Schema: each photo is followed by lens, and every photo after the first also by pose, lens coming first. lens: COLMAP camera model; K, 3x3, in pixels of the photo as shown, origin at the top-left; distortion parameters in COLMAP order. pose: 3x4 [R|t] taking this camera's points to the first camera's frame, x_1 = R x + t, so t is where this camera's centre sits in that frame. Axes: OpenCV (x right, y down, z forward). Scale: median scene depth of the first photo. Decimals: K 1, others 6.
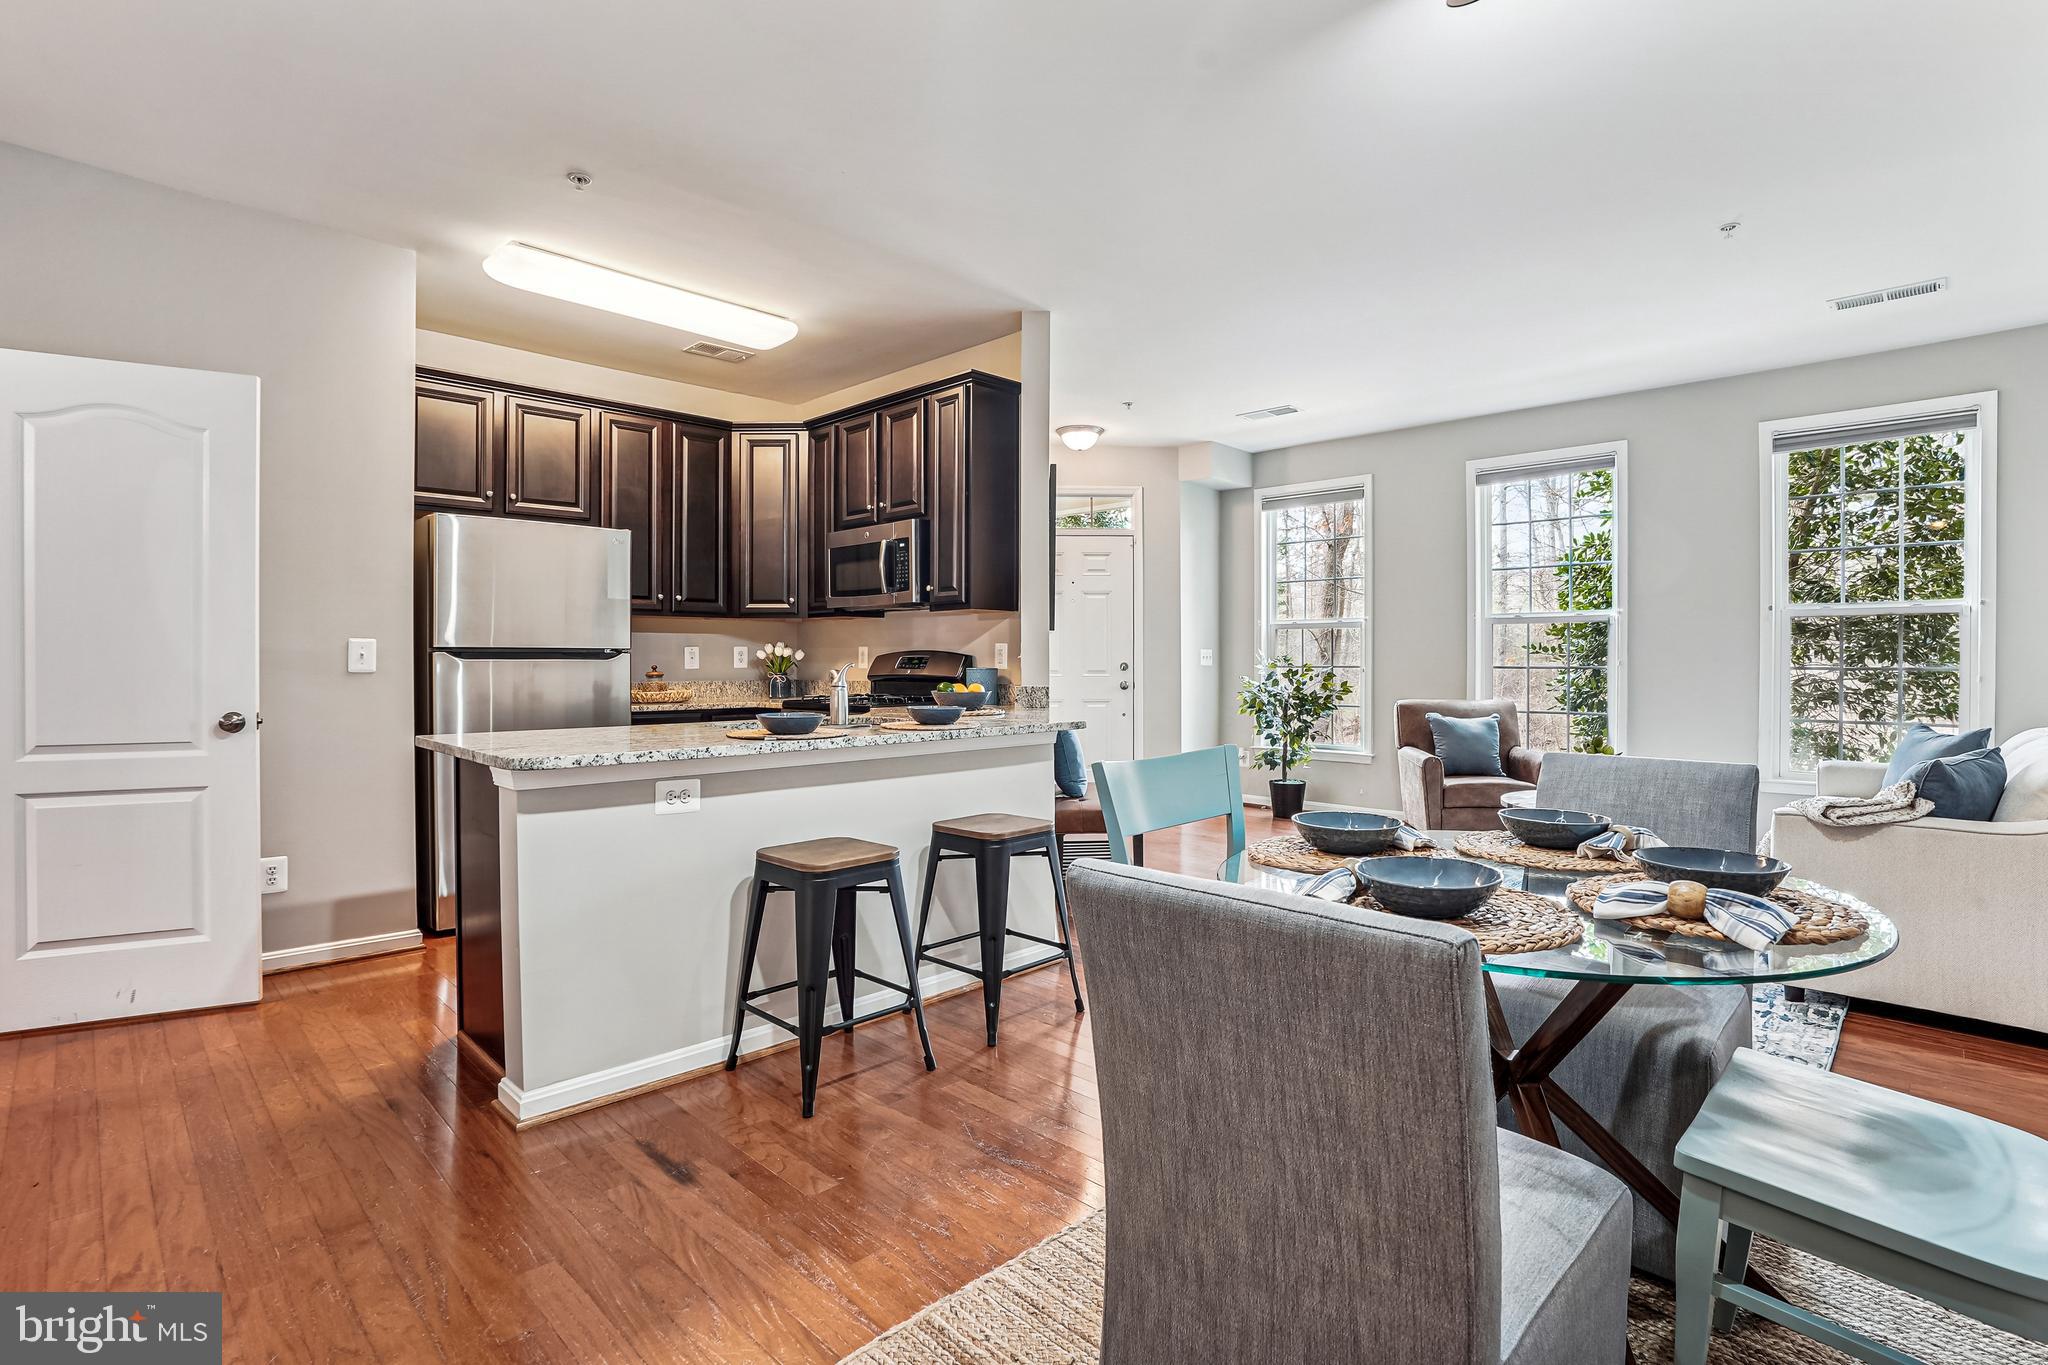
lens RADIAL K [[950.4, 0, 1075.3], [0, 950.4, 663.1], [0, 0, 1]] dist [-0.053716, 0.015135]
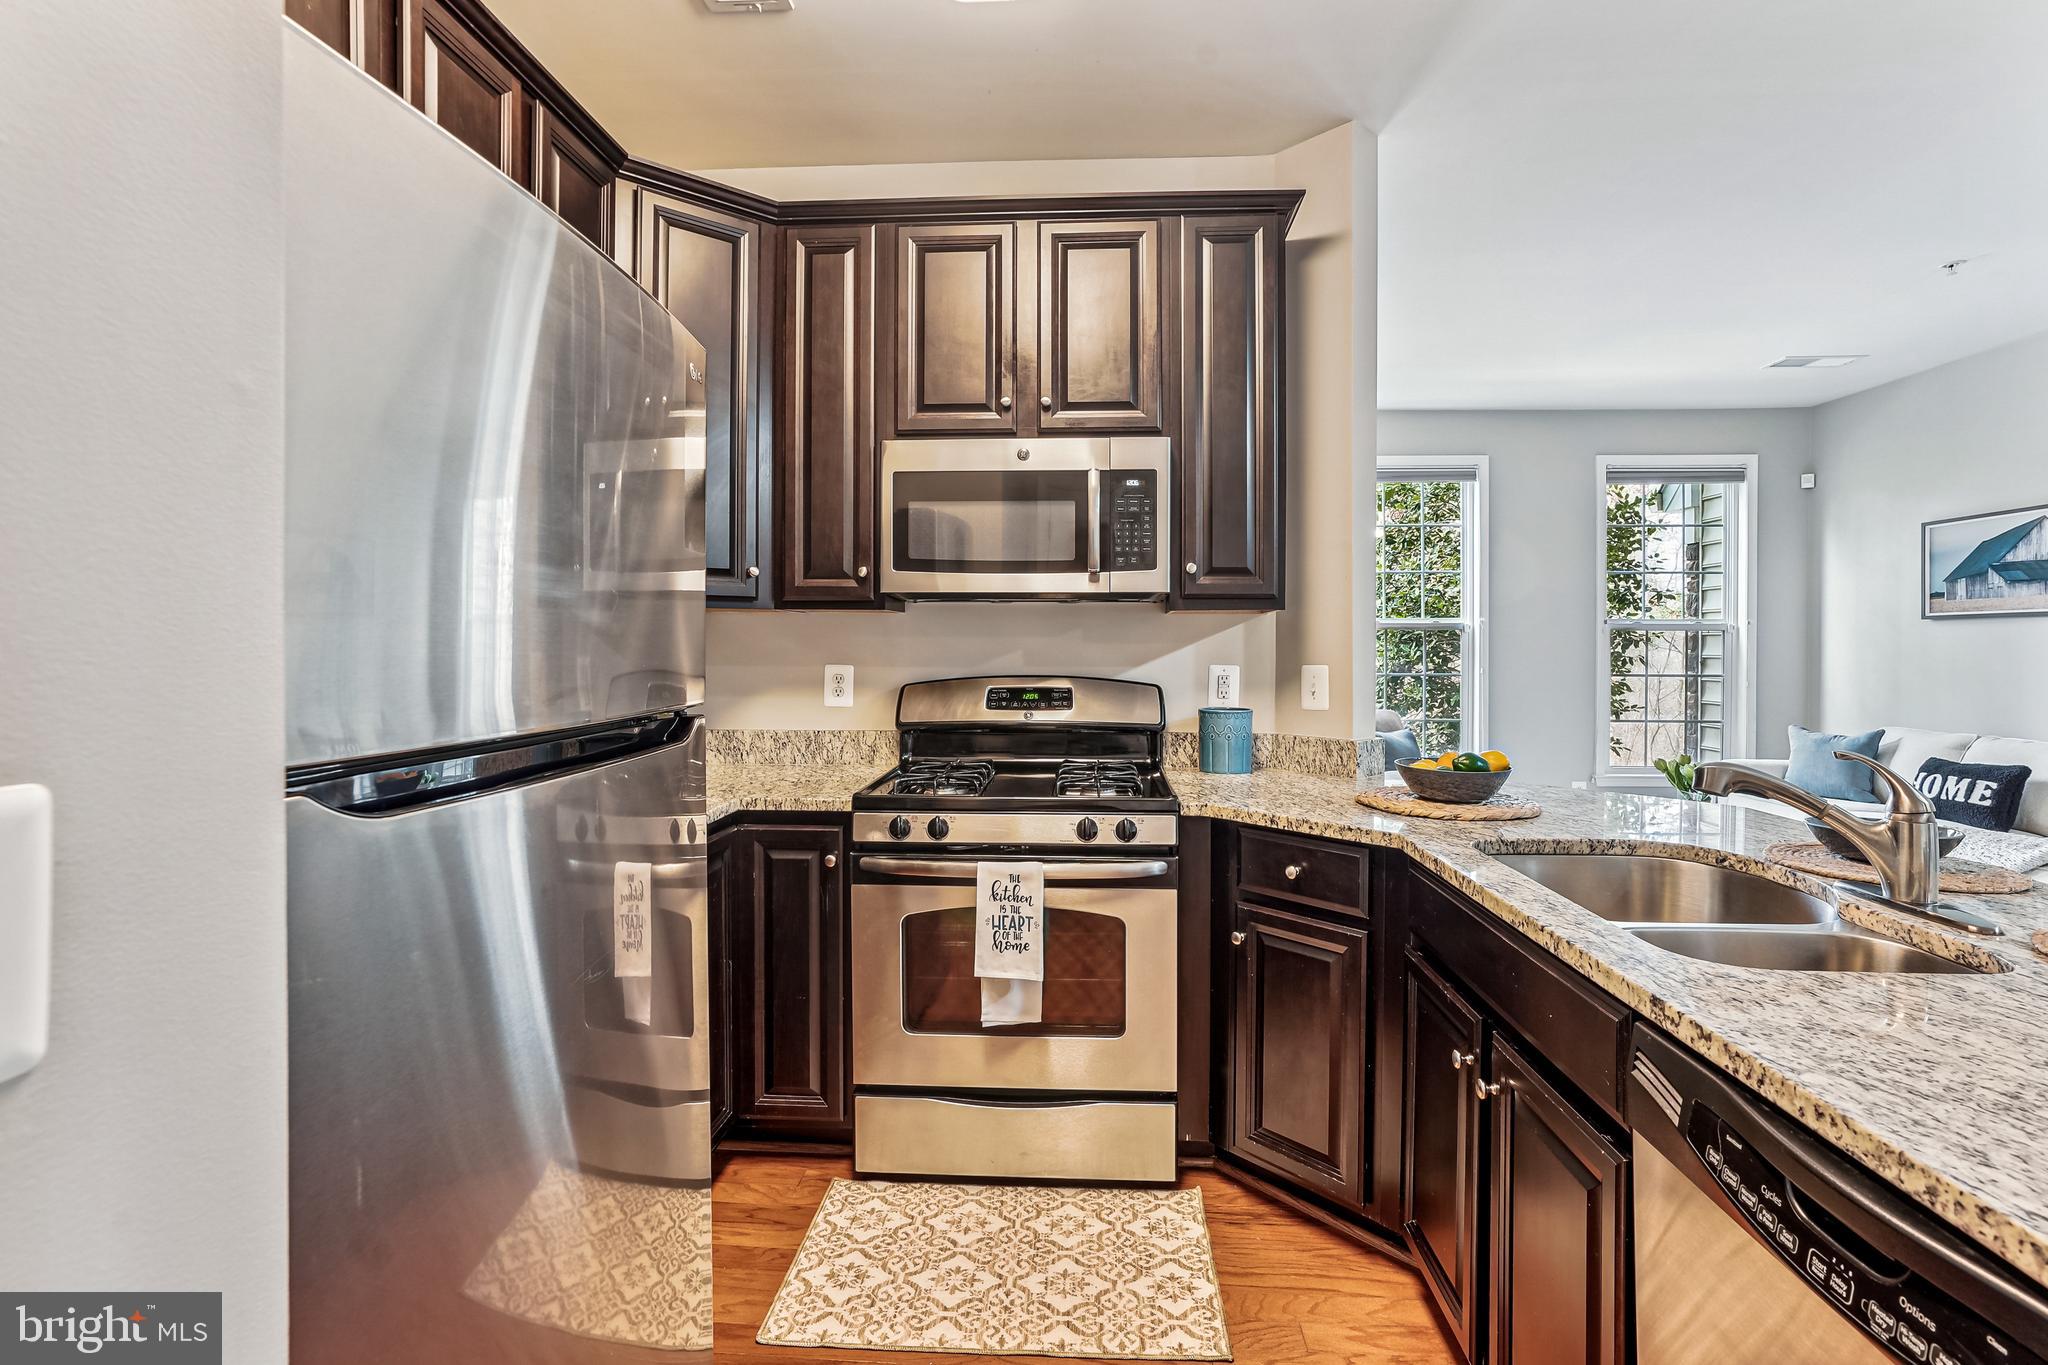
lens RADIAL K [[925.8, 0, 975.2], [0, 925.8, 647.6], [0, 0, 1]] dist [-0.038196, 0.003823]
pose [[0.790294, 0.000190, 0.612728, -0.508306], [0.001392, 0.999997, -0.002105, -0.027879], [-0.612726, 0.002516, 0.790291, 0.585478]]
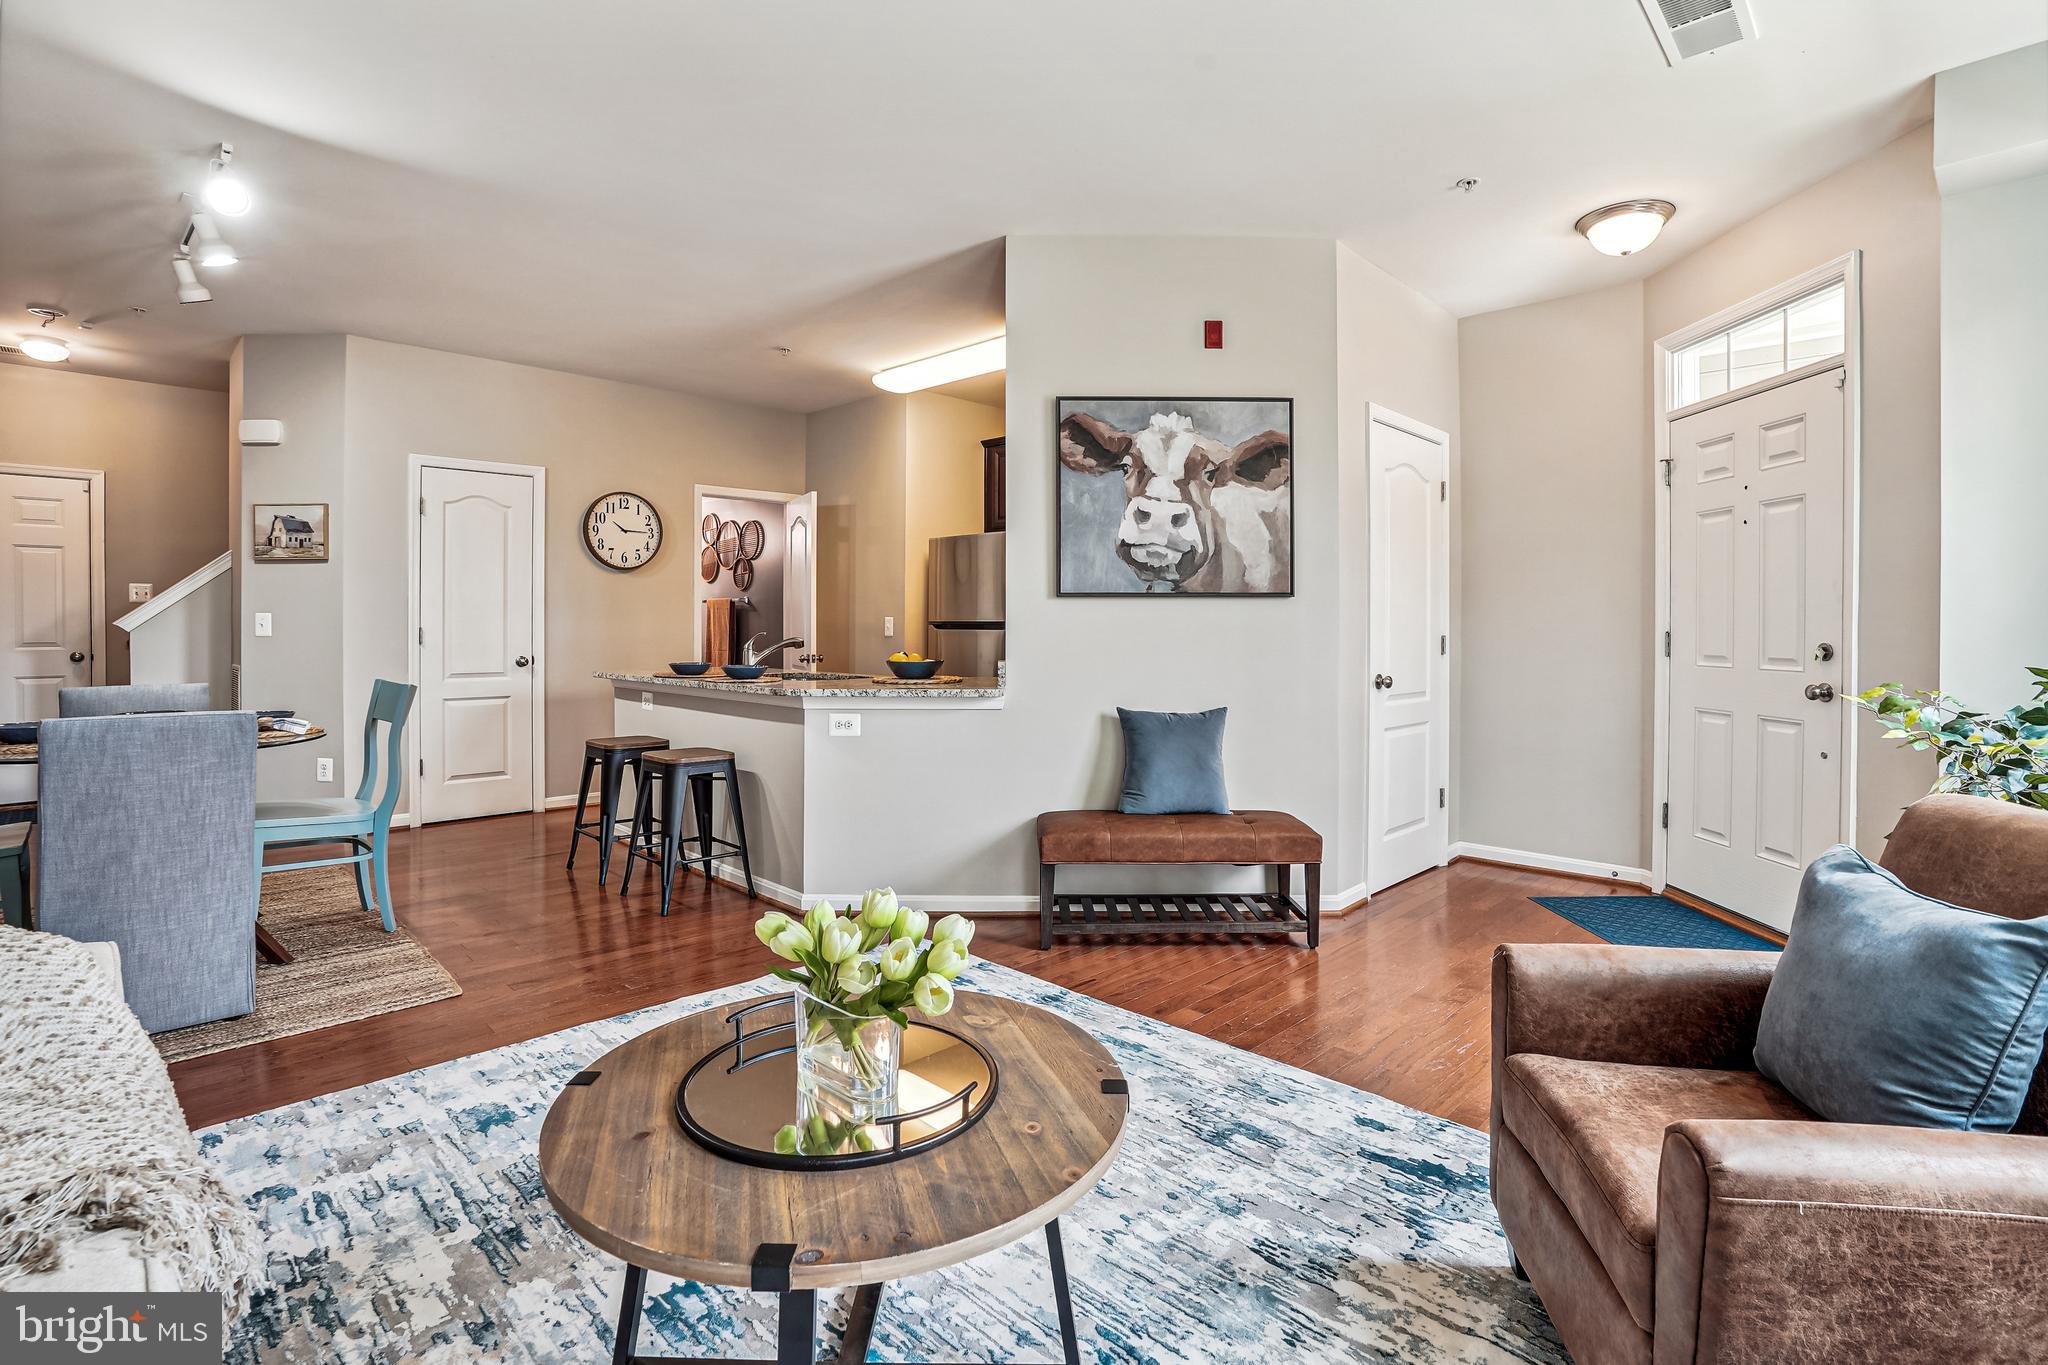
lens RADIAL K [[950.4, 0, 1010.2], [0, 950.4, 631.2], [0, 0, 1]] dist [-0.053716, 0.015135]
pose [[-0.010033, 0.008534, -0.999913, 0.719416], [-0.008350, 0.999928, 0.008618, -0.009925], [0.999915, 0.008436, -0.009961, 0.864119]]
